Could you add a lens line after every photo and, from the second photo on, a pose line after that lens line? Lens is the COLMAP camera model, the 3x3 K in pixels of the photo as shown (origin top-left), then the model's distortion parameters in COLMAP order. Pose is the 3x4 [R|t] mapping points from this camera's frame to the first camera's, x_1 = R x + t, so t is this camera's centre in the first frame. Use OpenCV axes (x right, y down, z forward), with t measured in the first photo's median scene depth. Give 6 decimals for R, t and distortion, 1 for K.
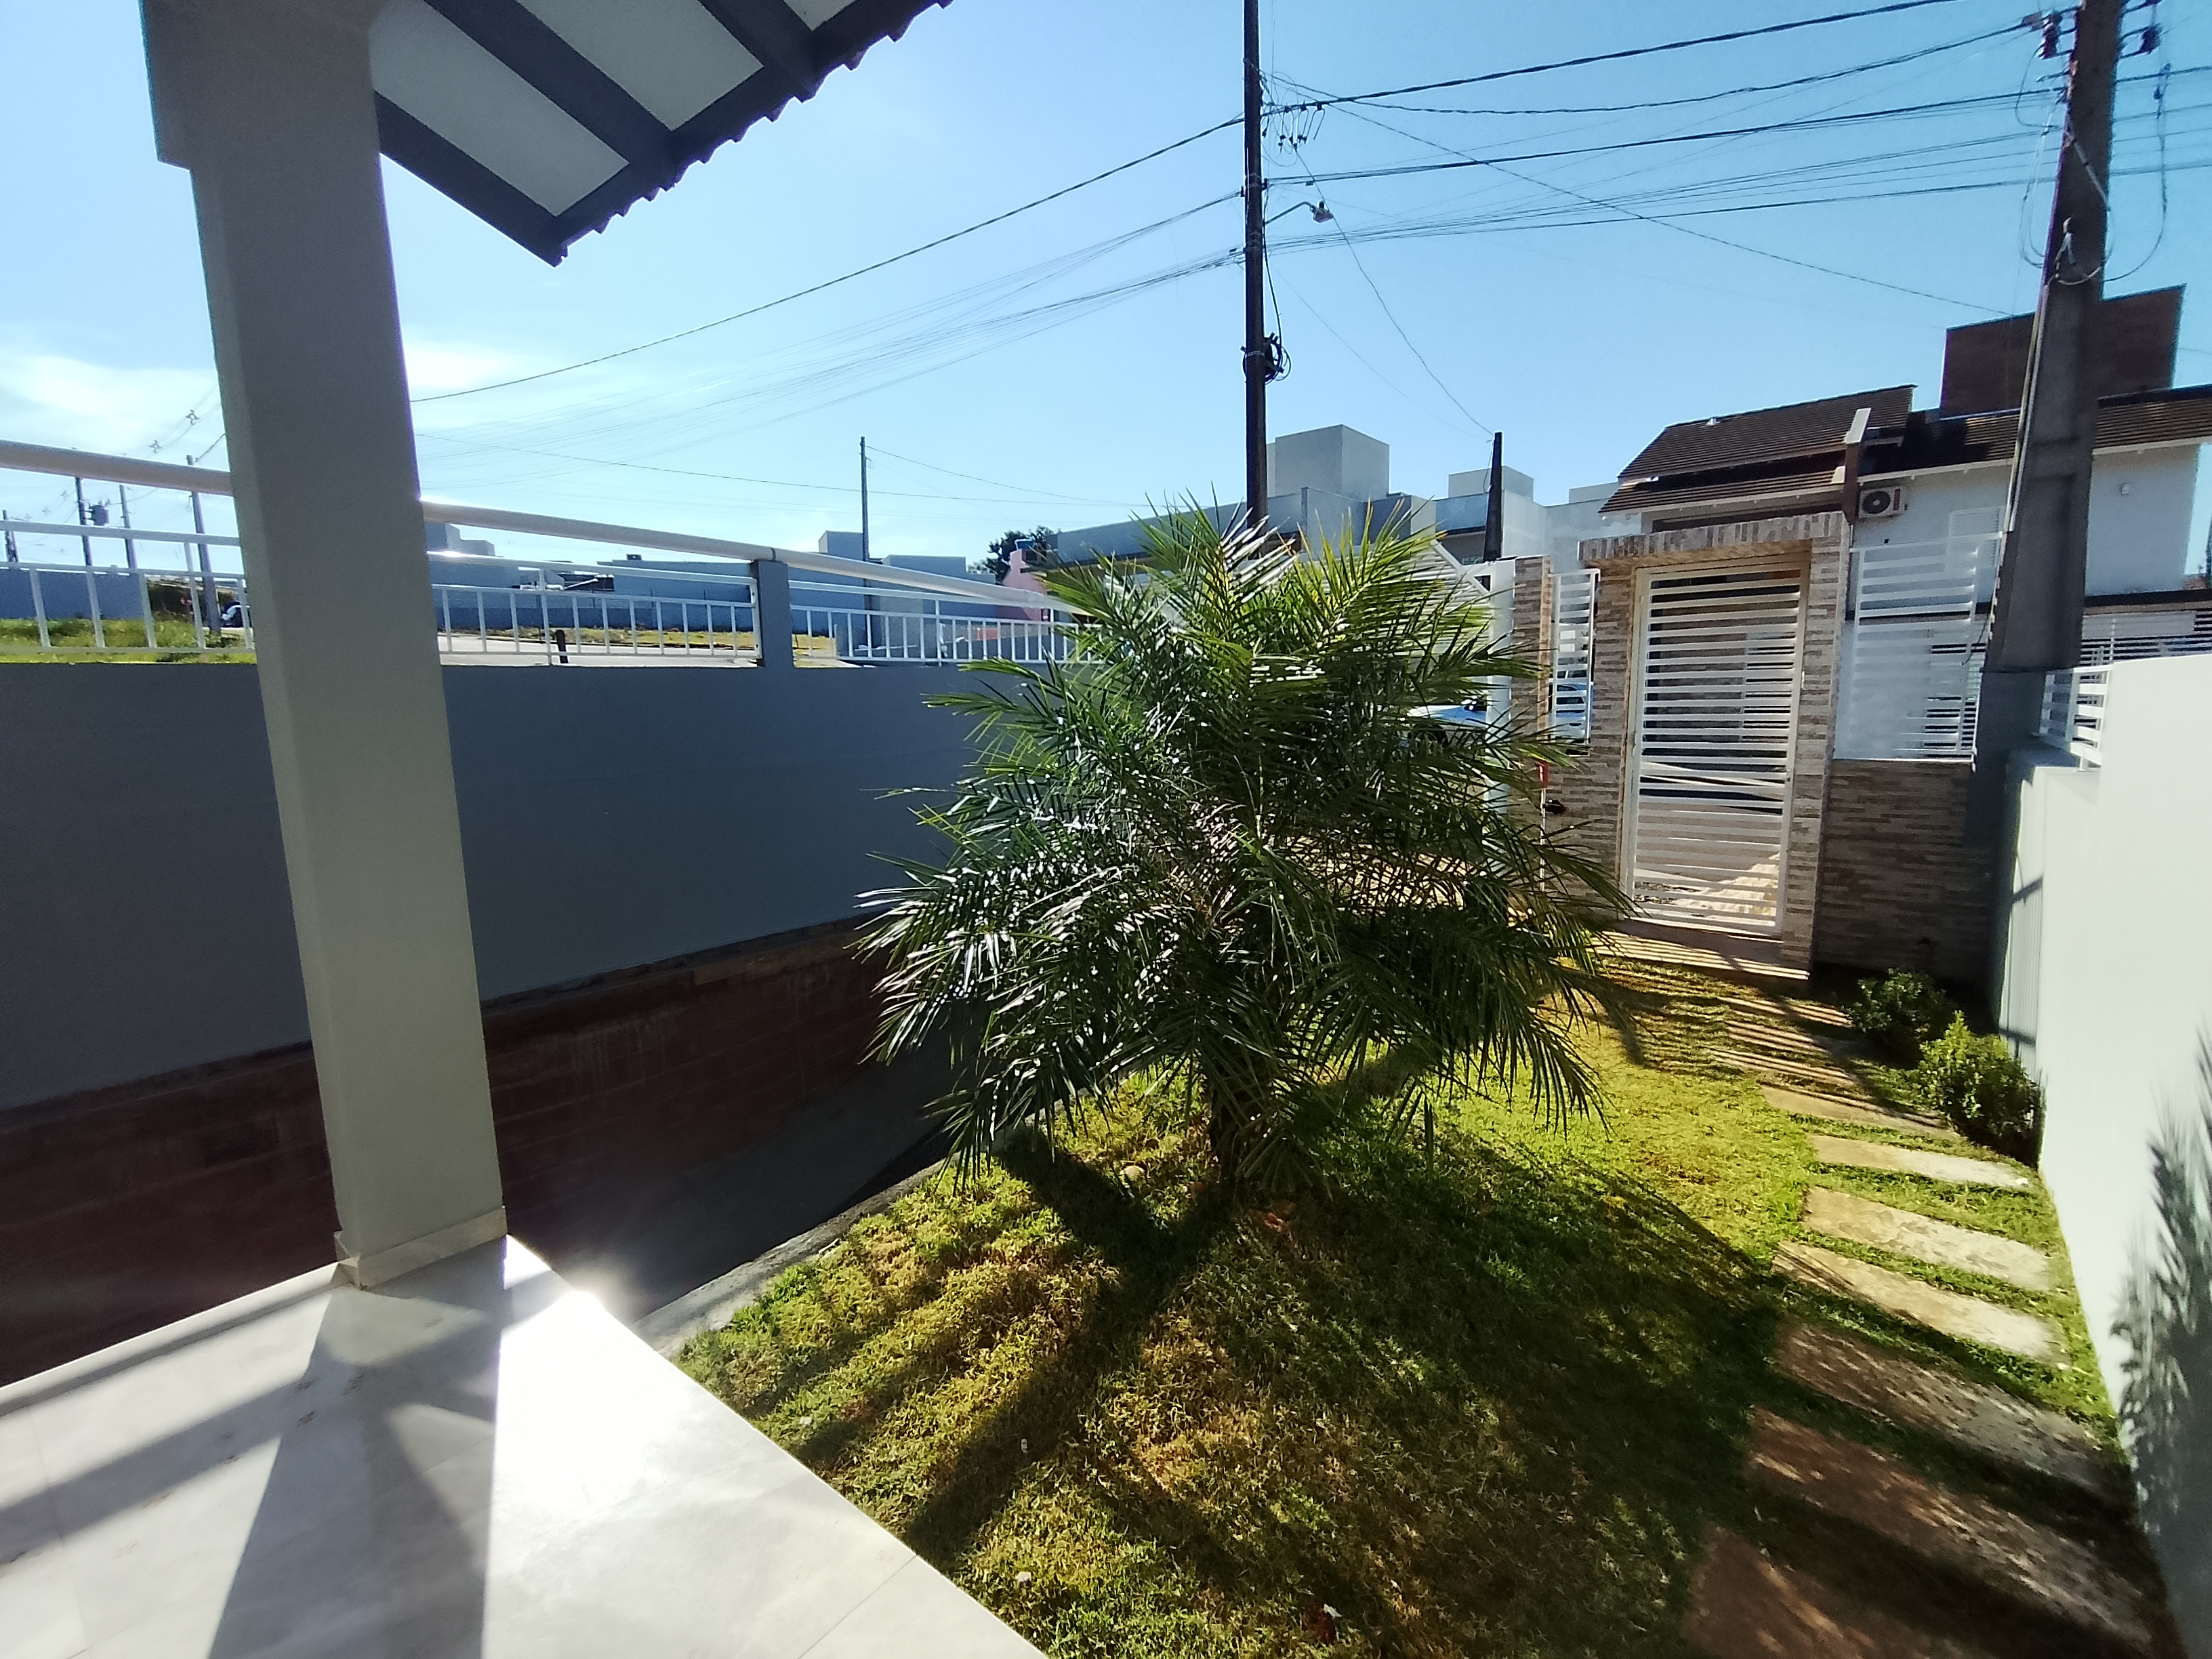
lens RADIAL K [[997.2, 0, 1114.6], [0, 997.2, 832.4], [0, 0, 1]] dist [0.004906, 0.001161]
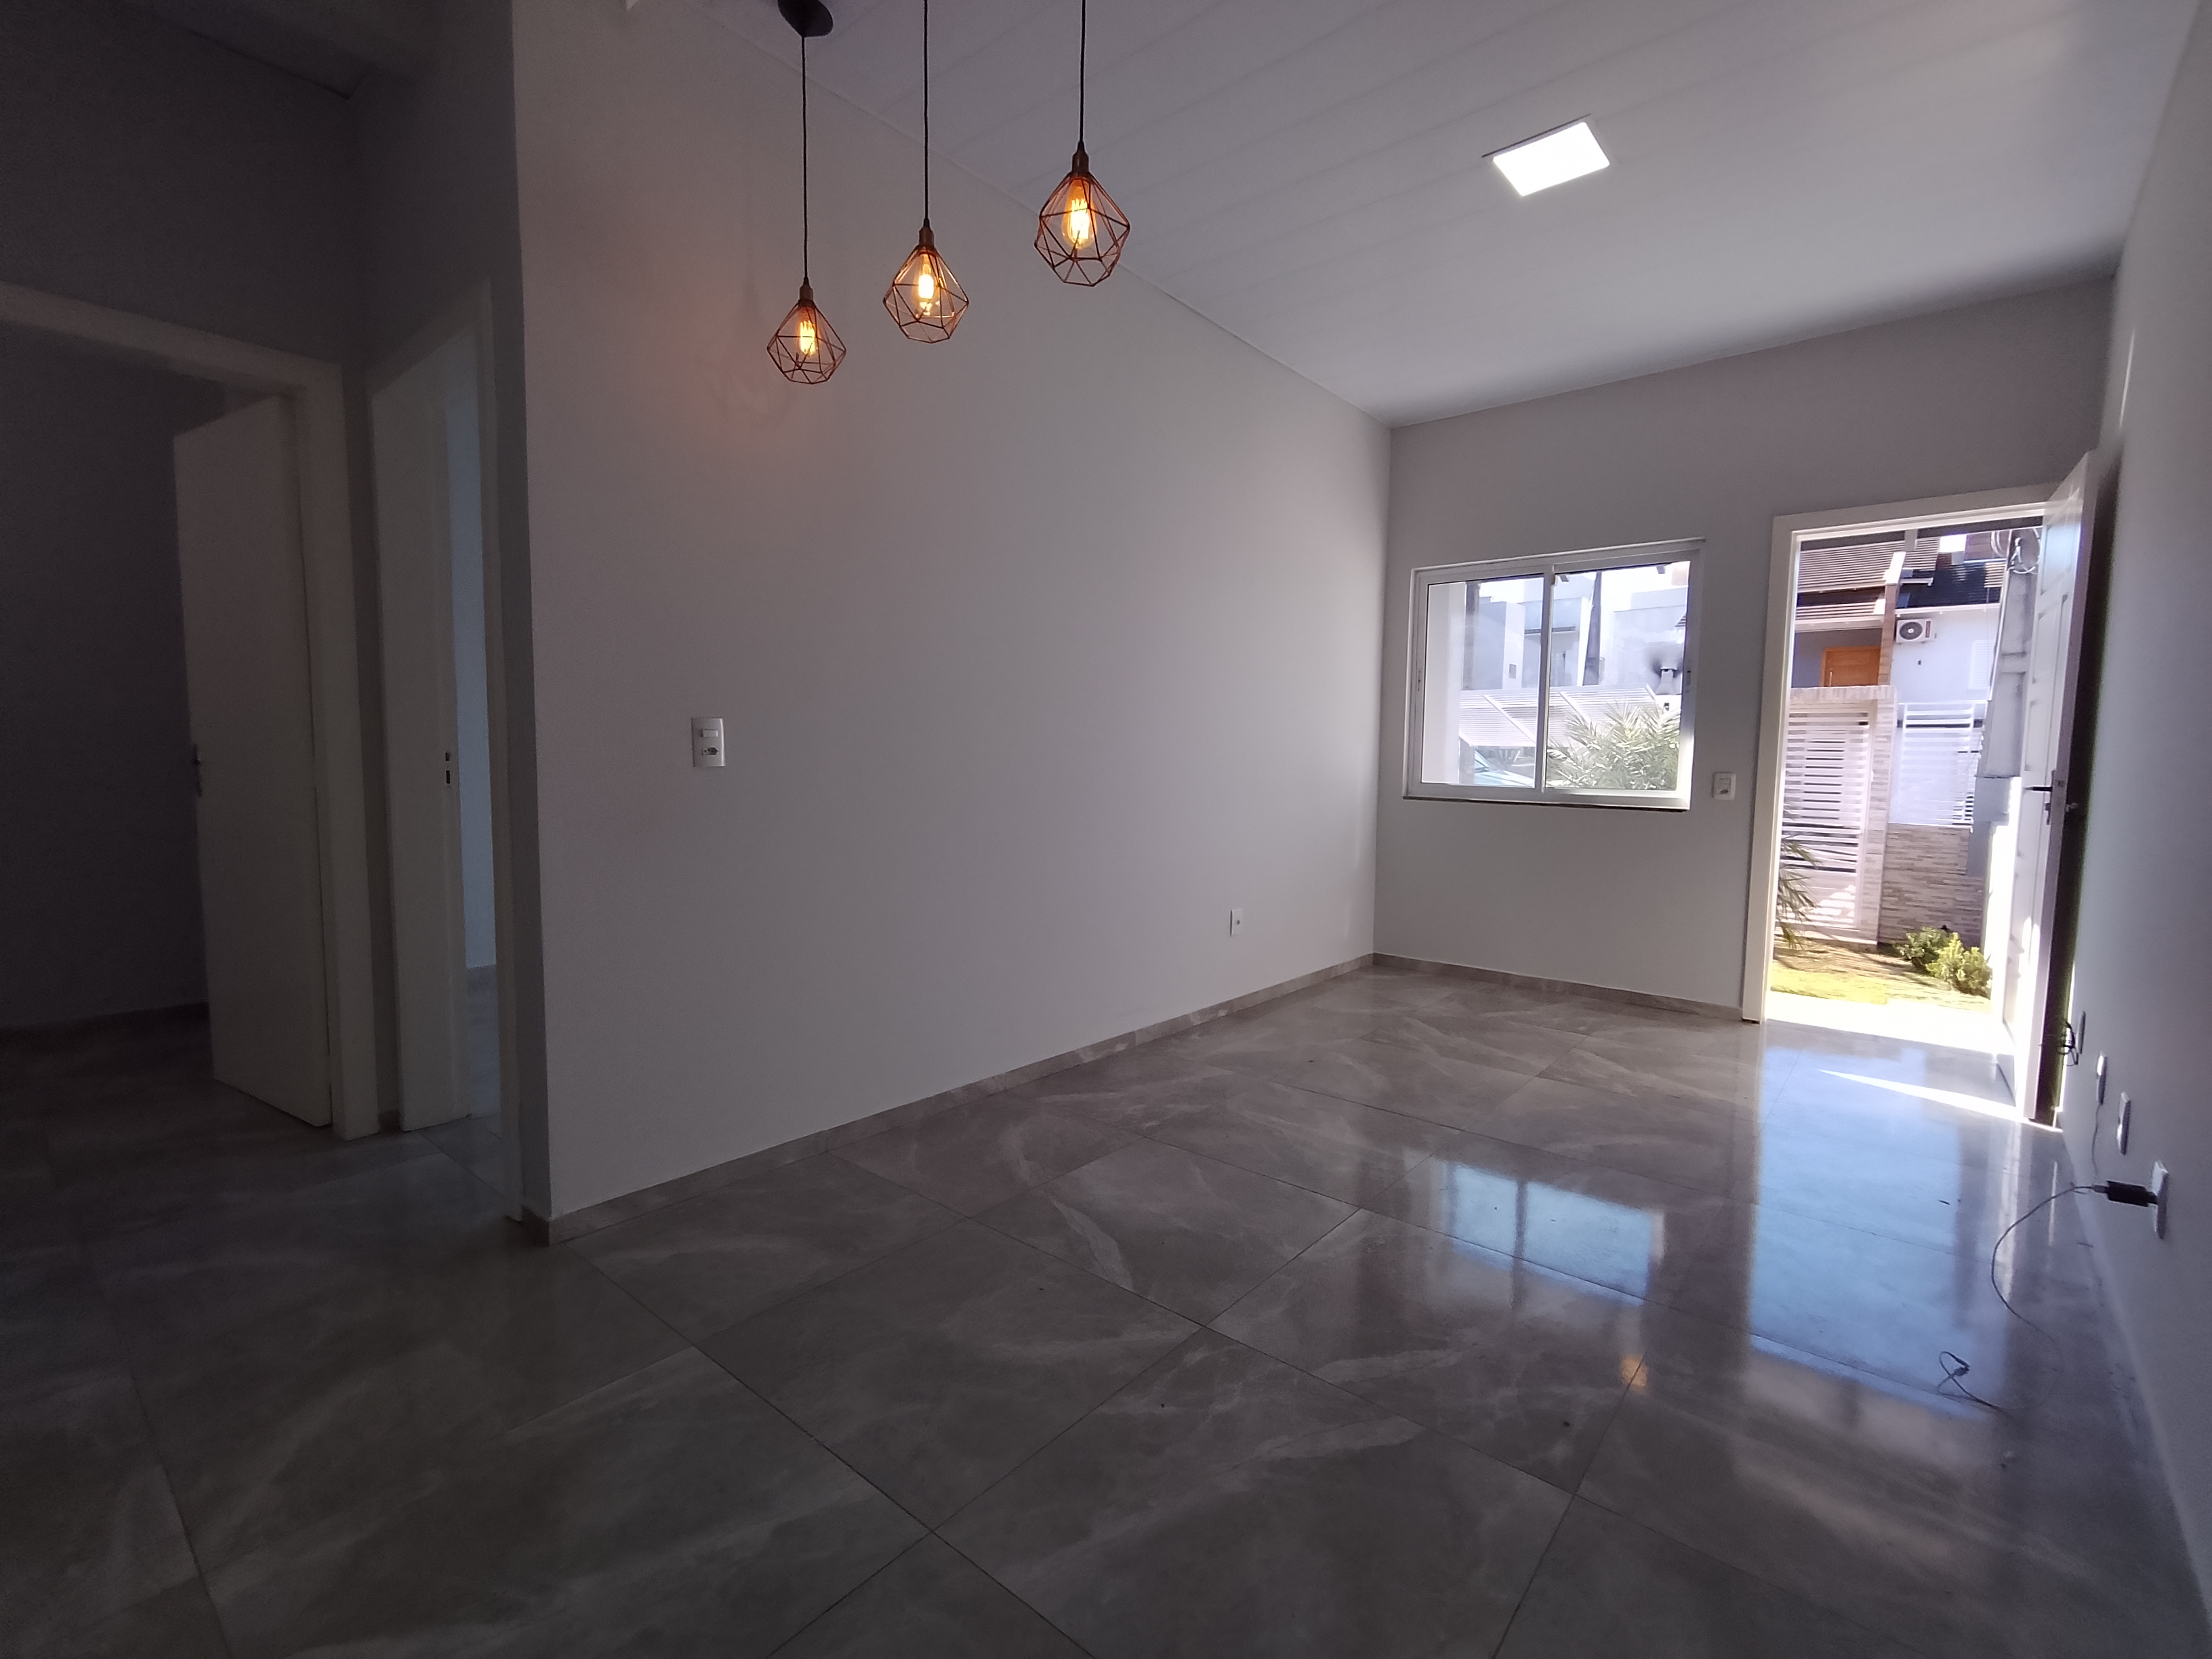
lens RADIAL K [[997.2, 0, 1114.6], [0, 997.2, 832.4], [0, 0, 1]] dist [0.004906, 0.001161]
pose [[0.998874, 0.042000, -0.022061, -0.577500], [-0.043242, 0.997308, -0.059220, 0.103457], [0.019514, 0.060107, 0.998001, -0.747719]]
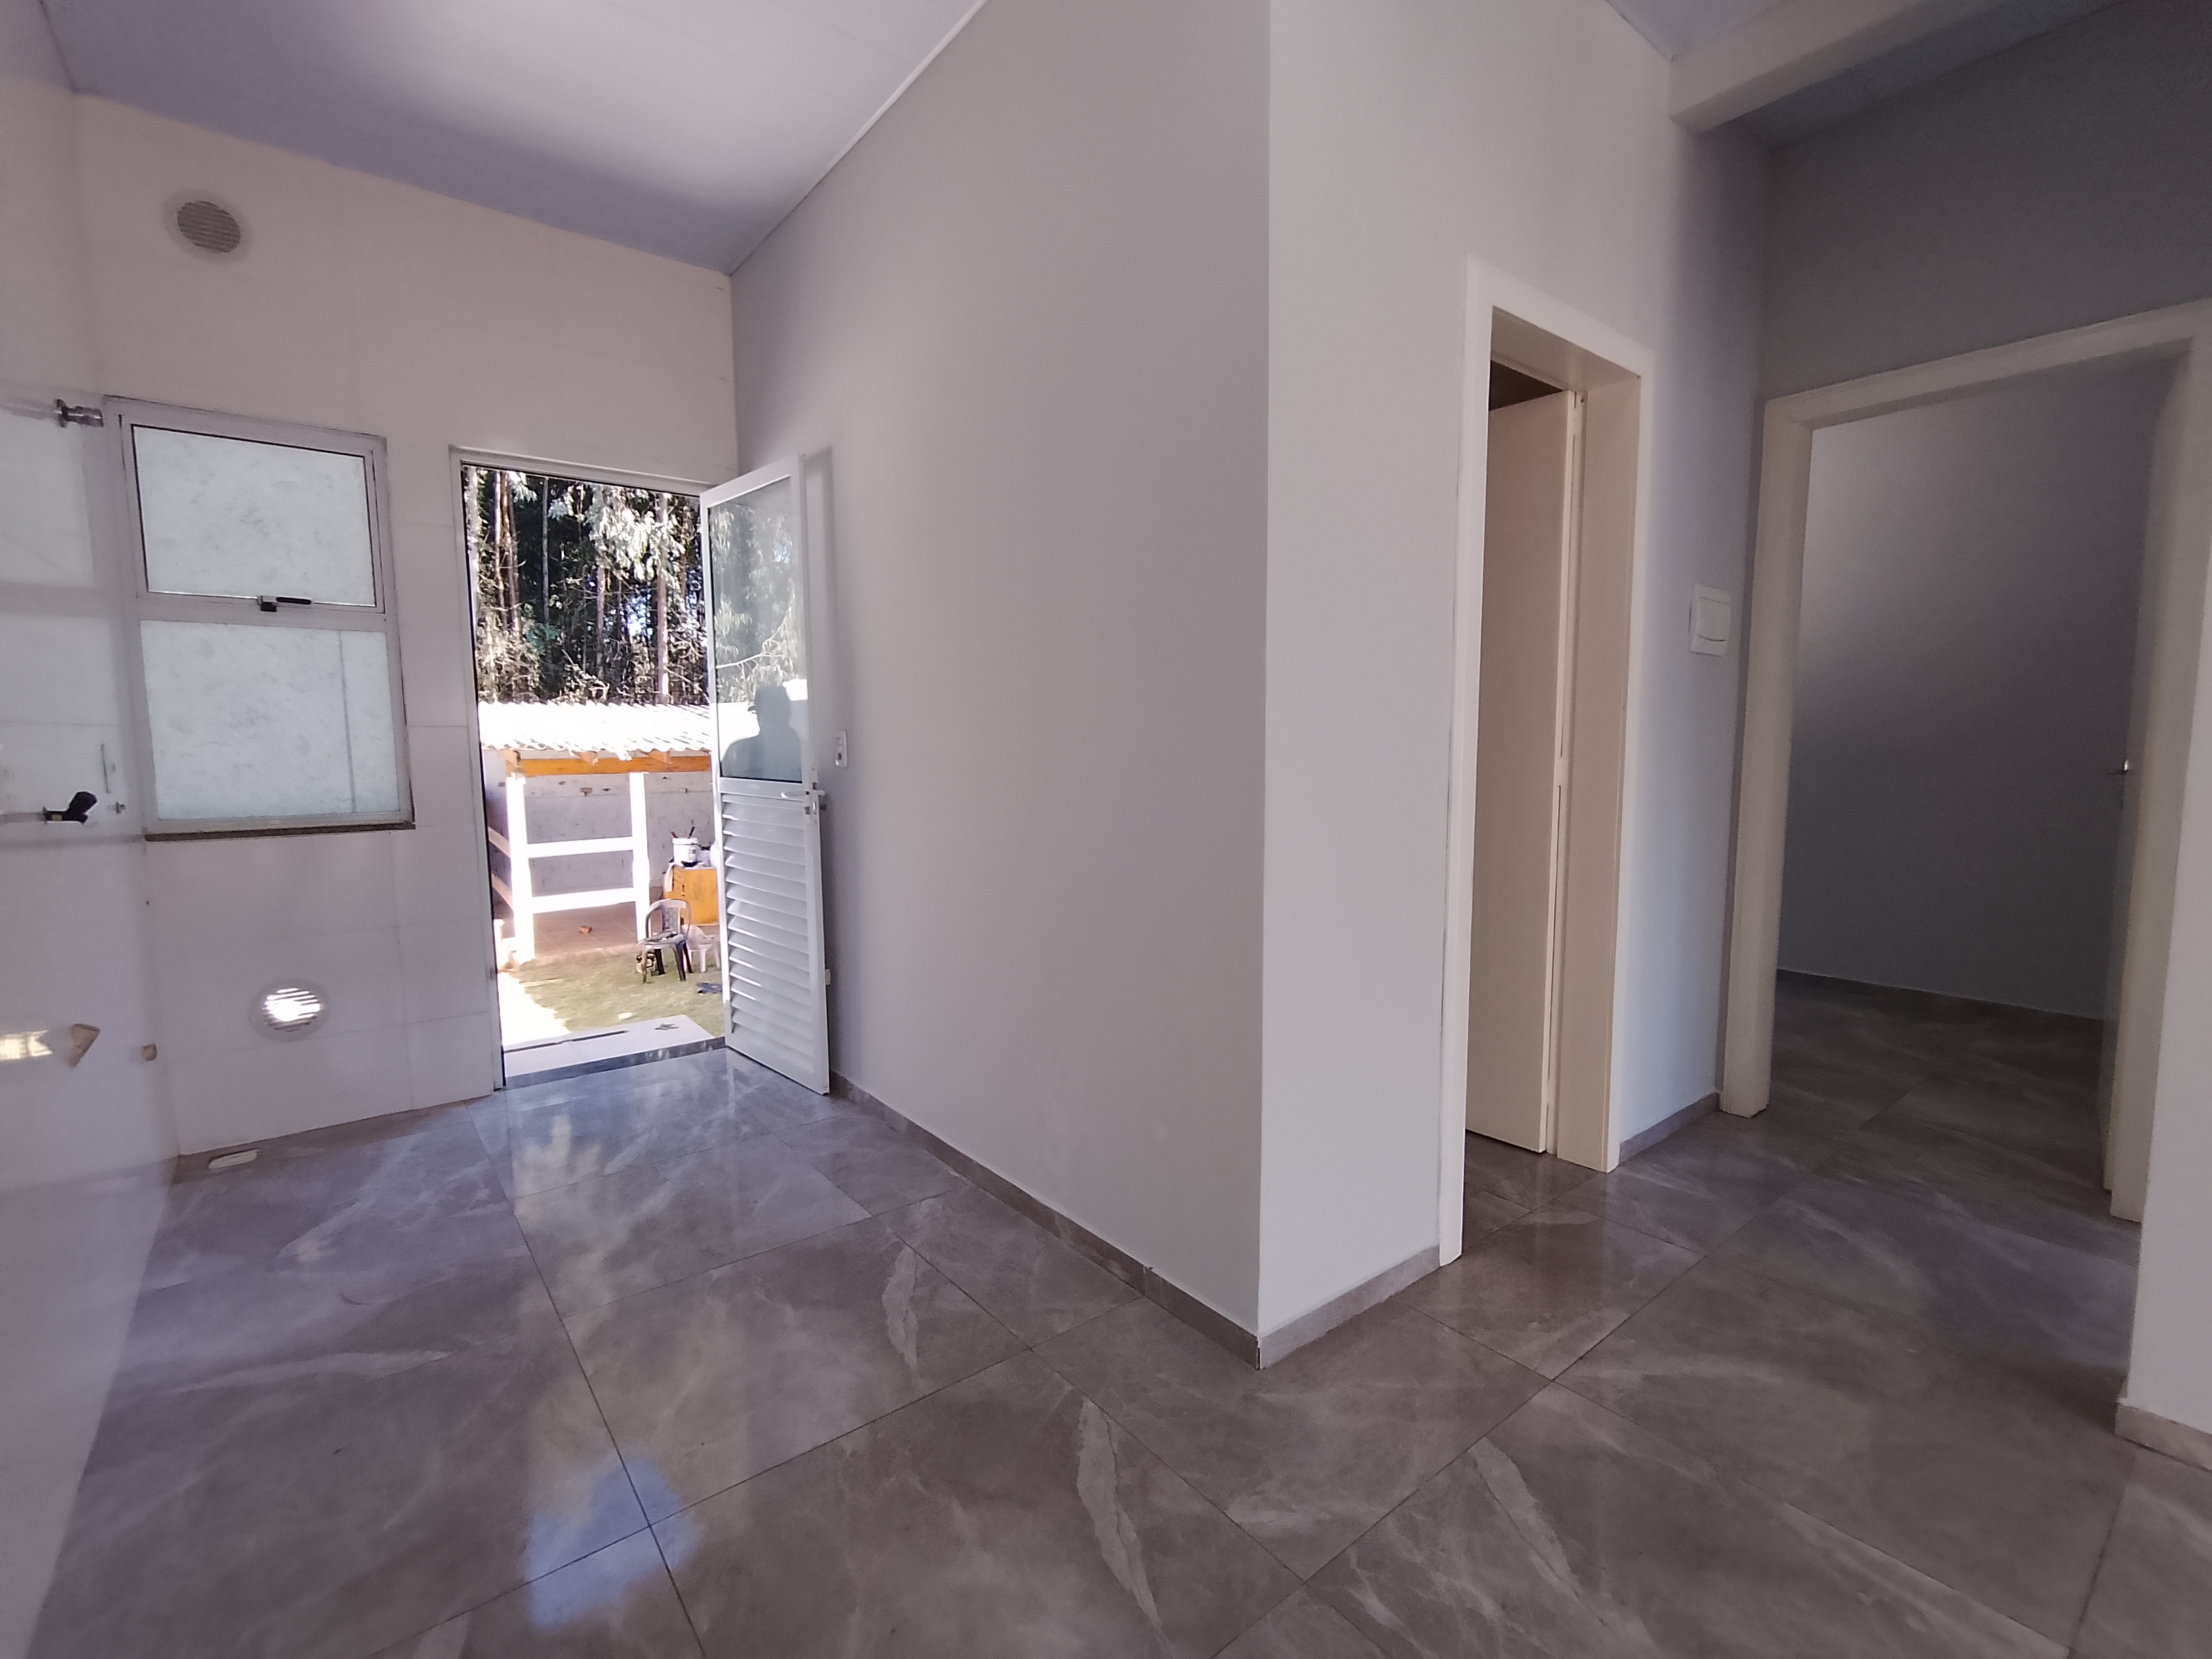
lens RADIAL K [[997.2, 0, 1114.6], [0, 997.2, 832.4], [0, 0, 1]] dist [0.004906, 0.001161]
pose [[-0.221990, 0.122816, -0.967283, -0.425869], [-0.122899, 0.980599, 0.152712, 0.054638], [0.967273, 0.152778, -0.202590, -0.540307]]
